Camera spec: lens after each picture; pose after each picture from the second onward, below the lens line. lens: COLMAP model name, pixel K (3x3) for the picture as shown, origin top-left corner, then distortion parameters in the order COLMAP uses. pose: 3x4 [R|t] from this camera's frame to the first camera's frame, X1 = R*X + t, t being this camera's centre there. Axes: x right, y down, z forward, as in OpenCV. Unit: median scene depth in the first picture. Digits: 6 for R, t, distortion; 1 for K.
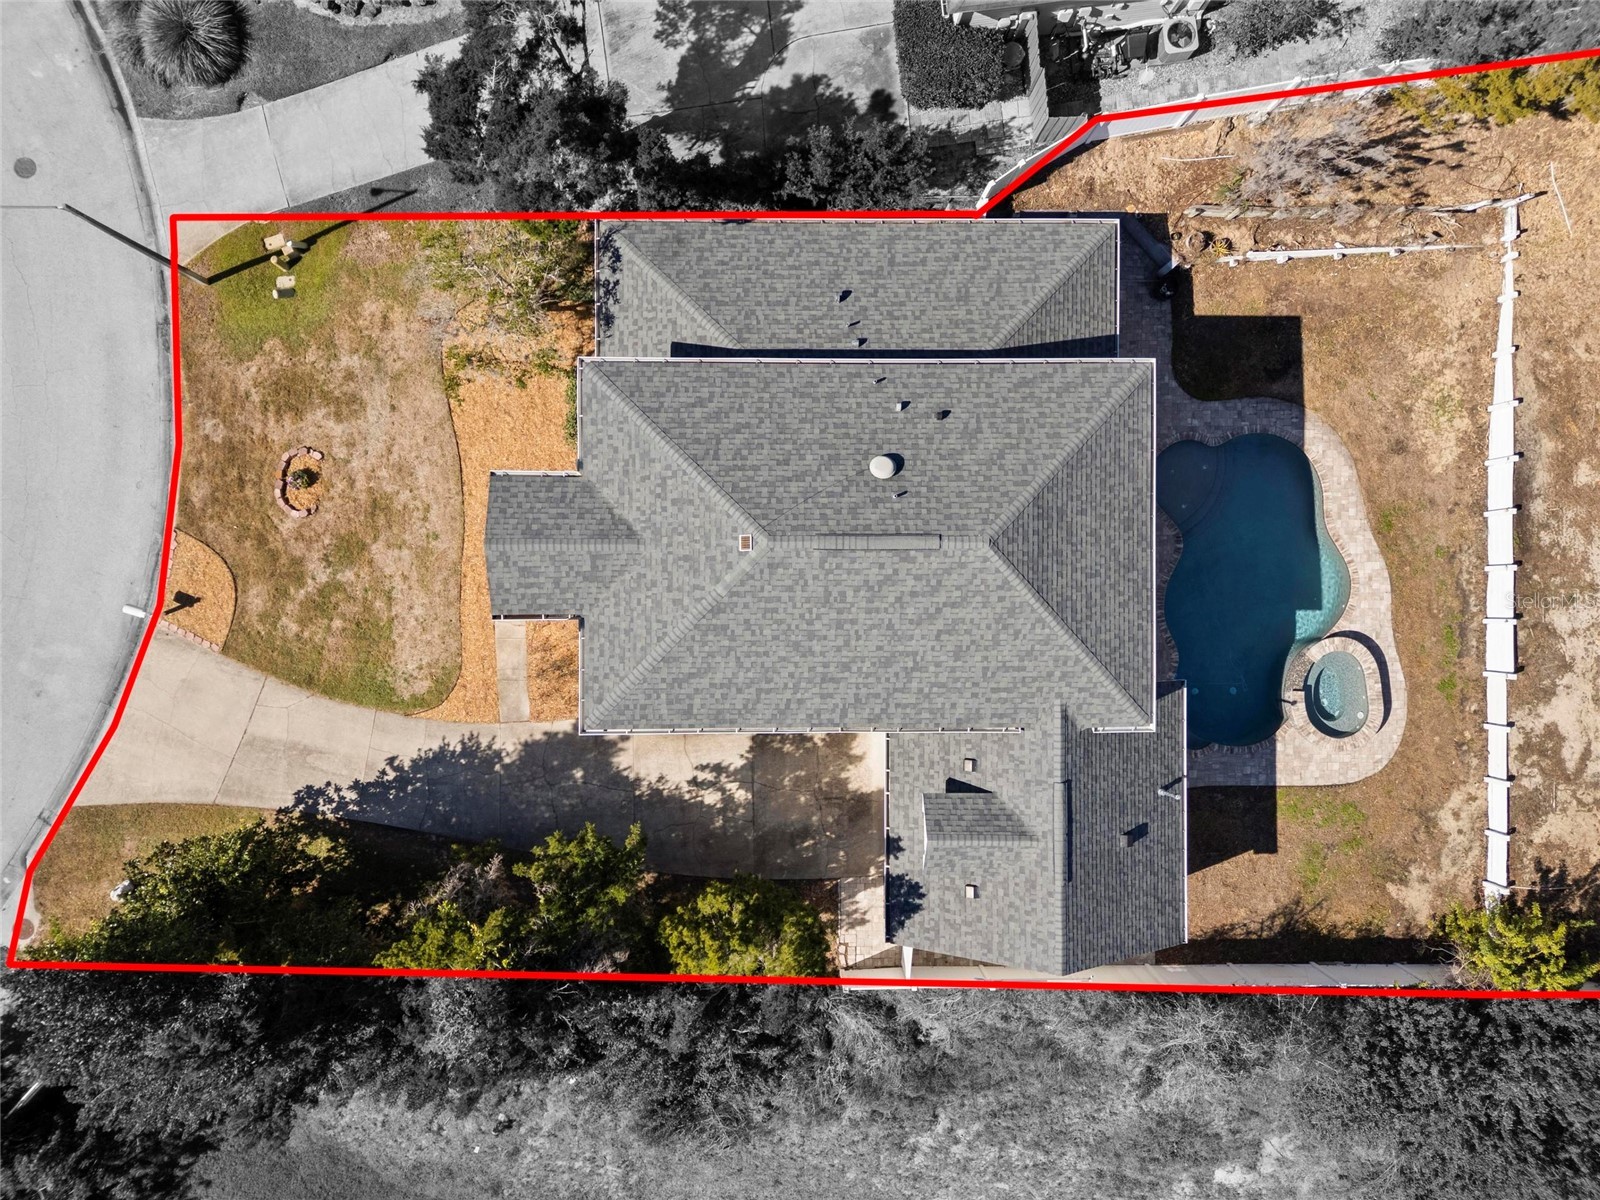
lens RADIAL K [[1154.4, 0, 768.2], [0, 1154.4, 601.4], [0, 0, 1]] dist [0.115541, -0.128446]
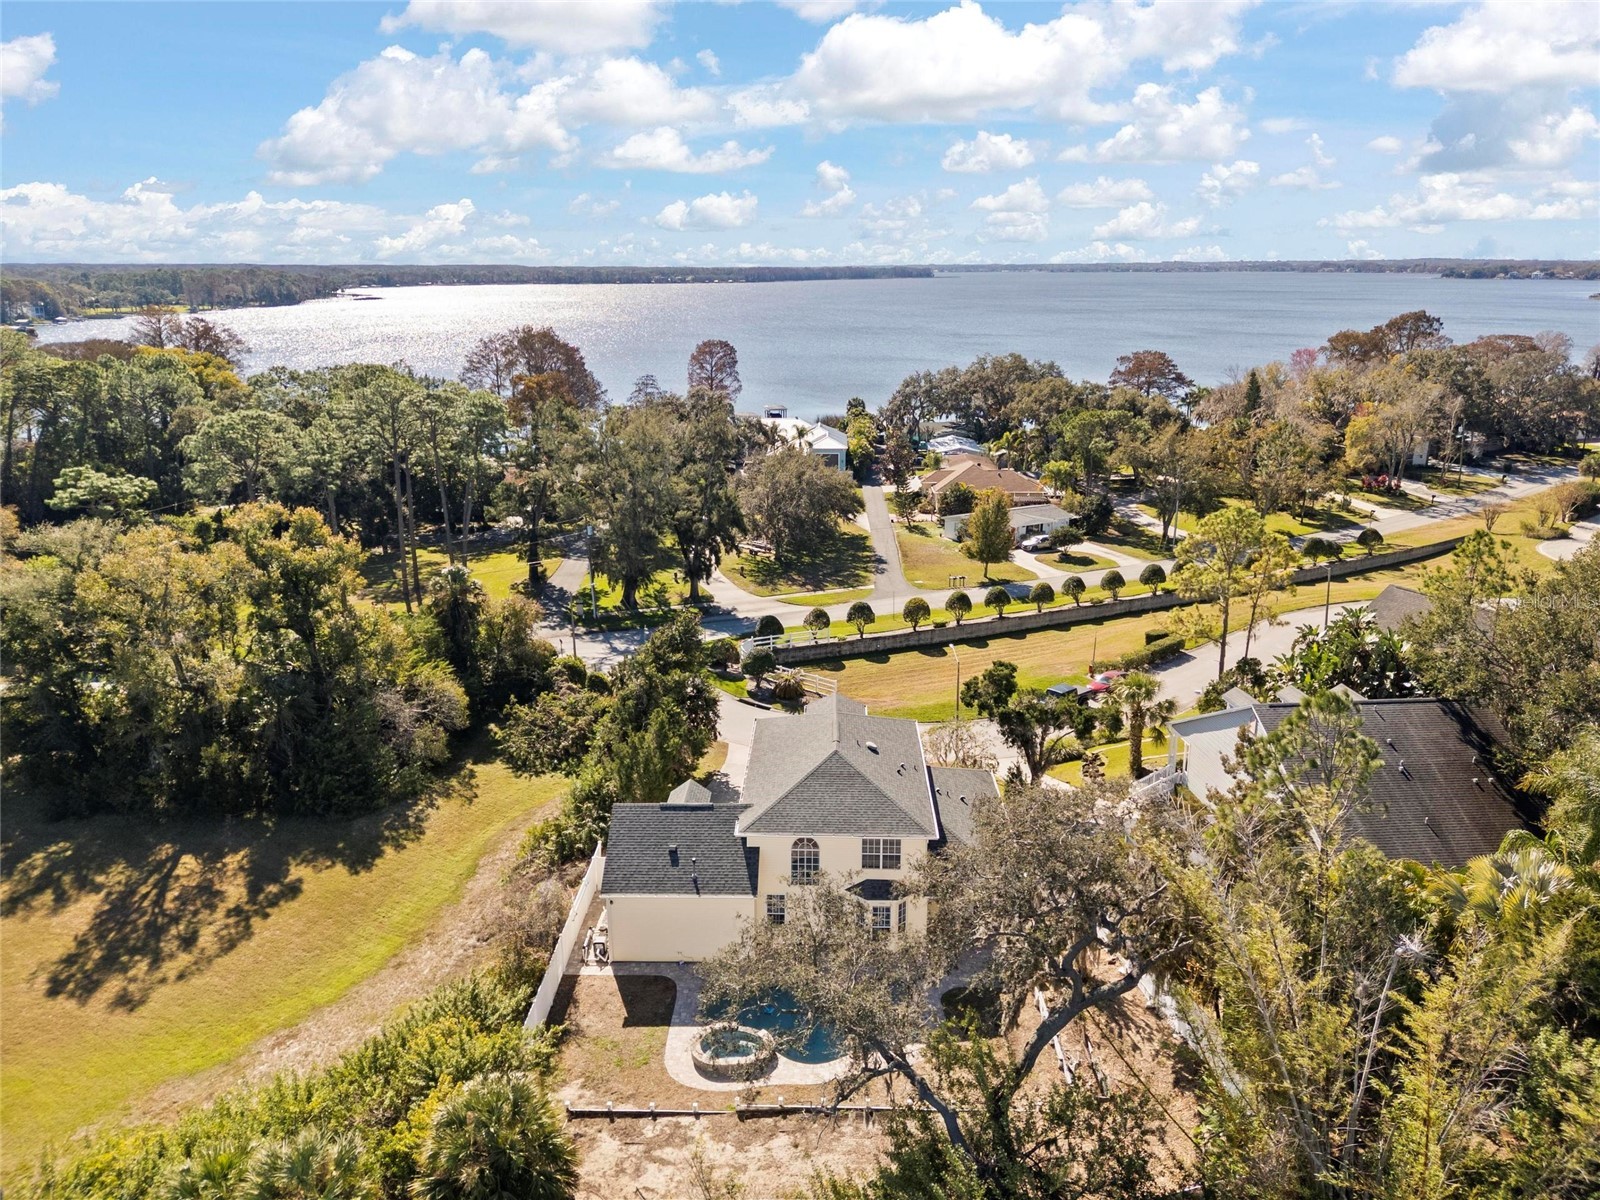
lens RADIAL K [[1154.4, 0, 768.2], [0, 1154.4, 601.4], [0, 0, 1]] dist [0.115541, -0.128446]
pose [[-0.058772, 0.251547, -0.966059, 1.643883], [-0.998262, -0.010667, 0.057953, -0.034181], [0.004273, 0.967786, 0.251736, 0.166342]]
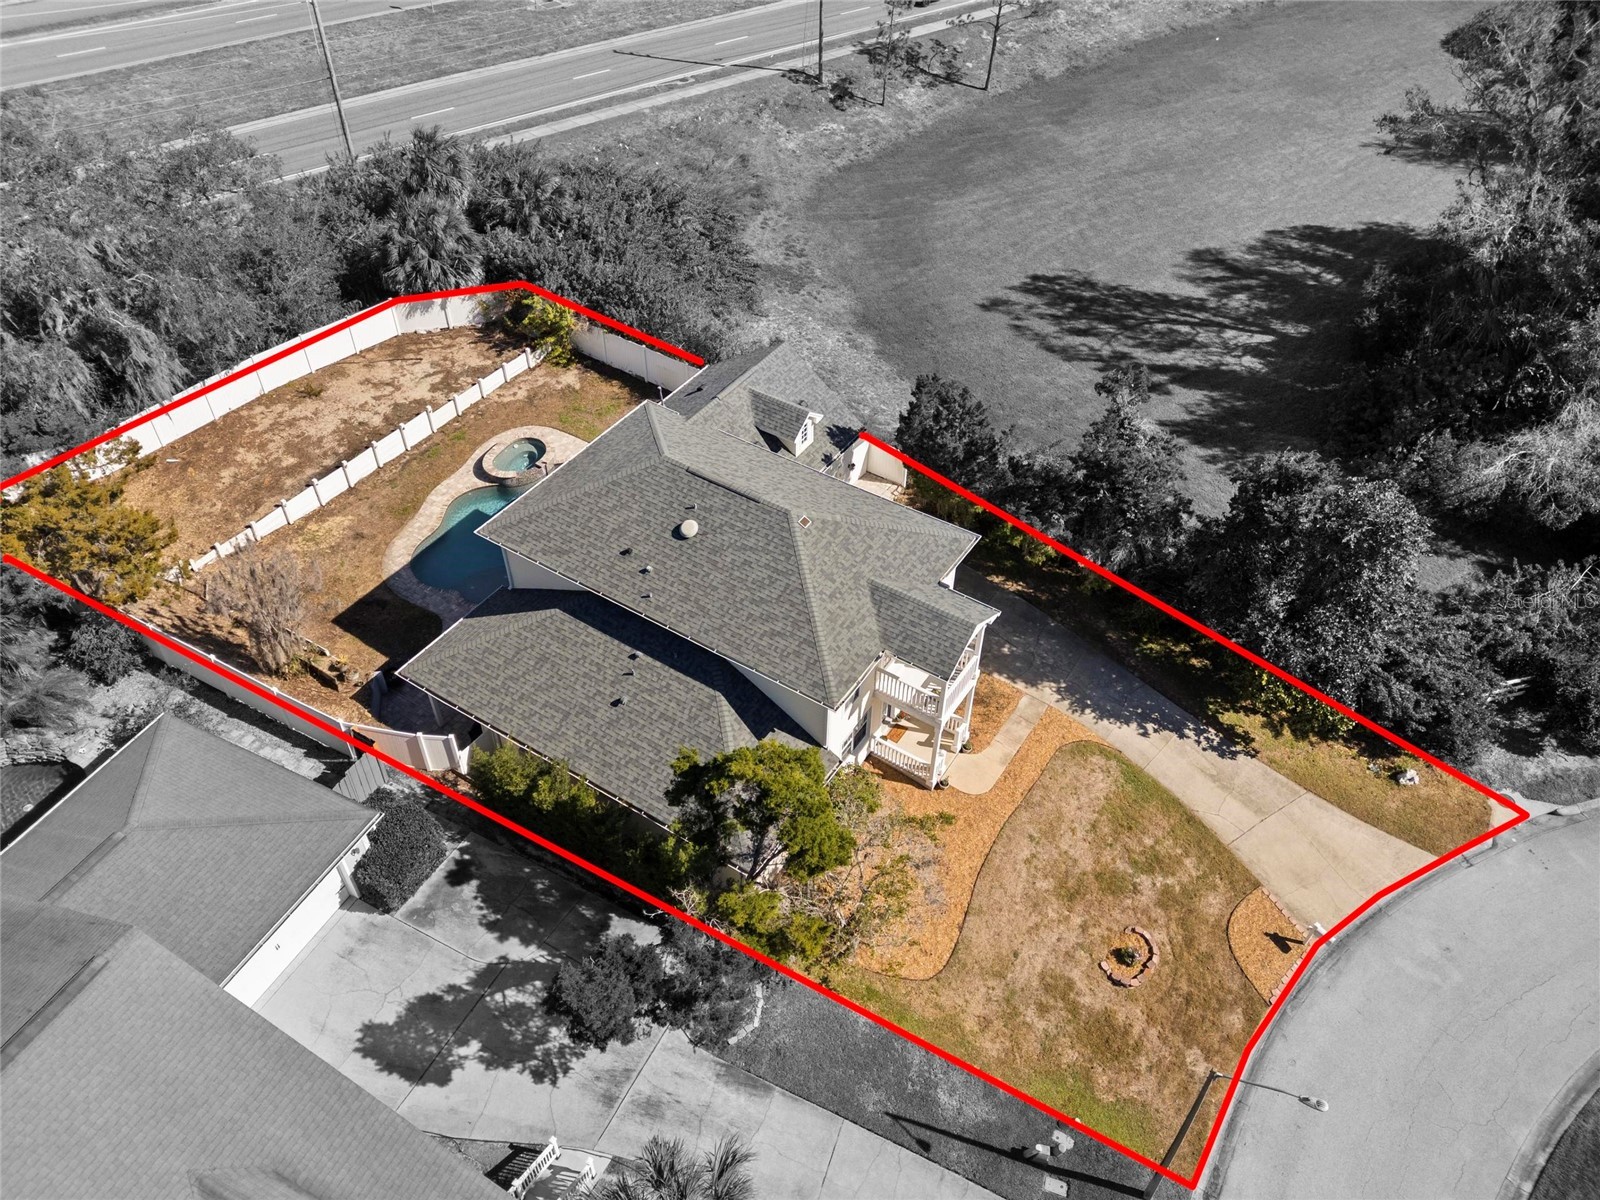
lens RADIAL K [[1136.2, 0, 800.0], [0, 1136.2, 600.0], [0, 0, 1]] dist [0.161646, -0.243498]
pose [[-0.838378, -0.405336, 0.364450, -0.413750], [0.544498, -0.591633, 0.594552, -0.693040], [-0.025373, 0.696902, 0.716718, 0.078653]]
